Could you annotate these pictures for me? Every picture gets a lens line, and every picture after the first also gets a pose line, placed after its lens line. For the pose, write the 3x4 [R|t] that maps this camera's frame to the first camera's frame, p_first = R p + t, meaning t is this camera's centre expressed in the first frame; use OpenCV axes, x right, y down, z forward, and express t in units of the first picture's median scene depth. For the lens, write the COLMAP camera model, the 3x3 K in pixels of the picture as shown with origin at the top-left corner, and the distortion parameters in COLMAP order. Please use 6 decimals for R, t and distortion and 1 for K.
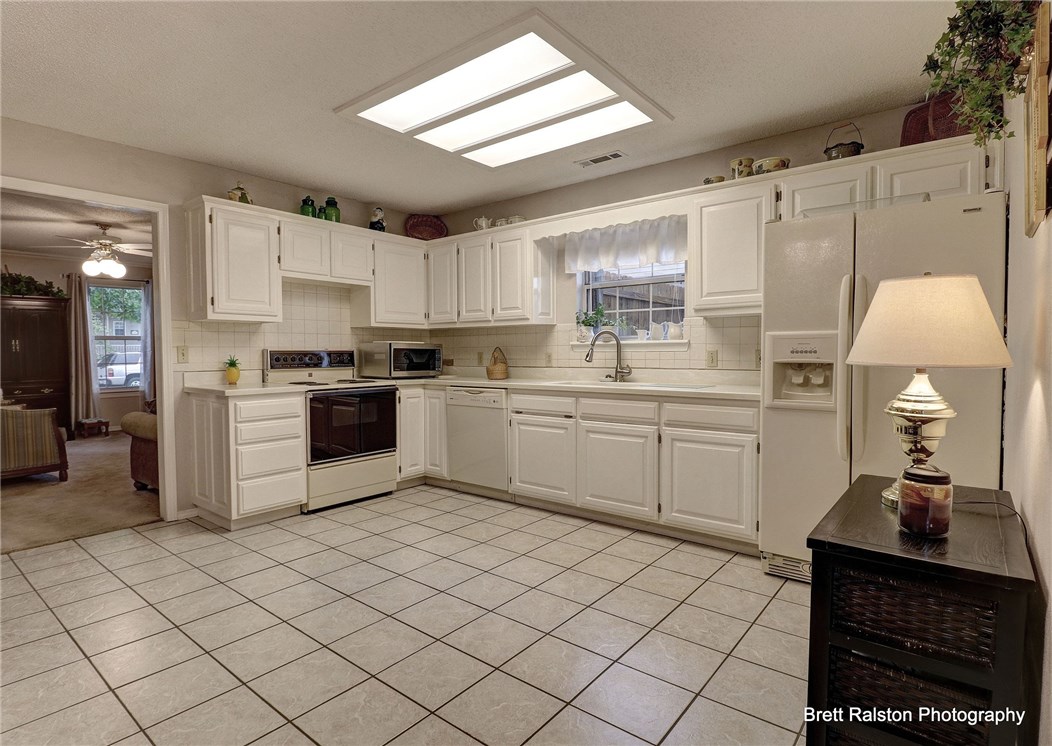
lens RADIAL K [[544.8, 0, 526.0], [0, 544.8, 373.0], [0, 0, 1]] dist [0.001361, -0.000032]
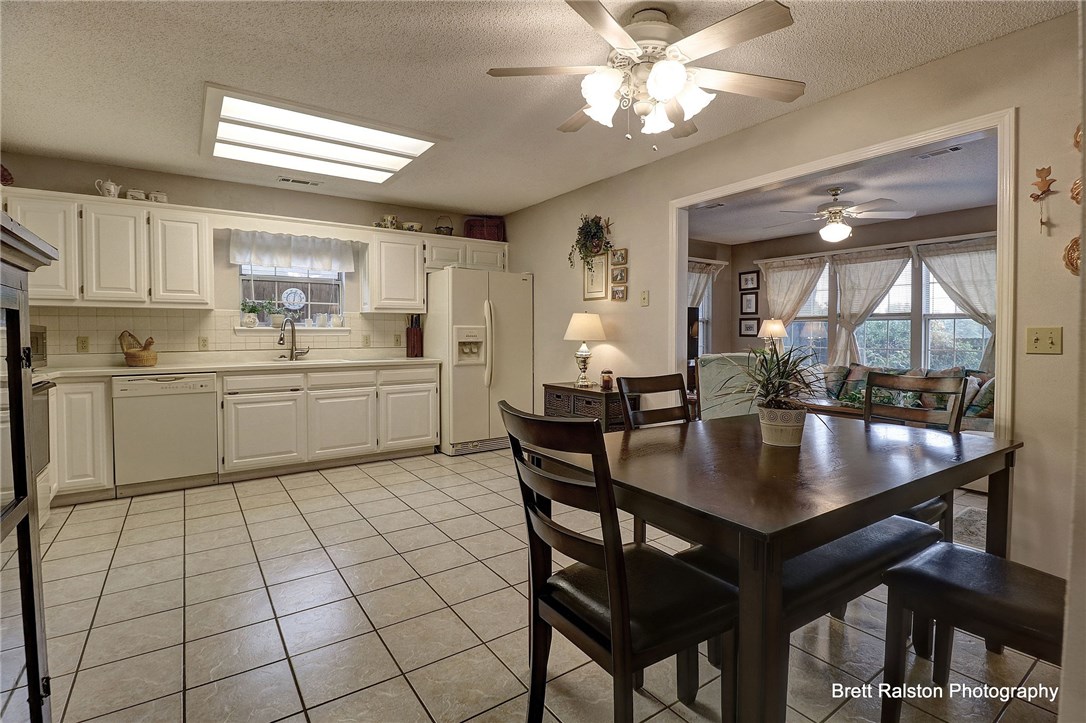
lens RADIAL K [[510.4, 0, 527.1], [0, 510.4, 346.8], [0, 0, 1]] dist [-0.023267, -0.000526]
pose [[0.289474, -0.020374, 0.956969, -0.869299], [0.035942, 0.999300, 0.010403, -0.008493], [-0.956511, 0.031384, 0.290003, 0.186232]]
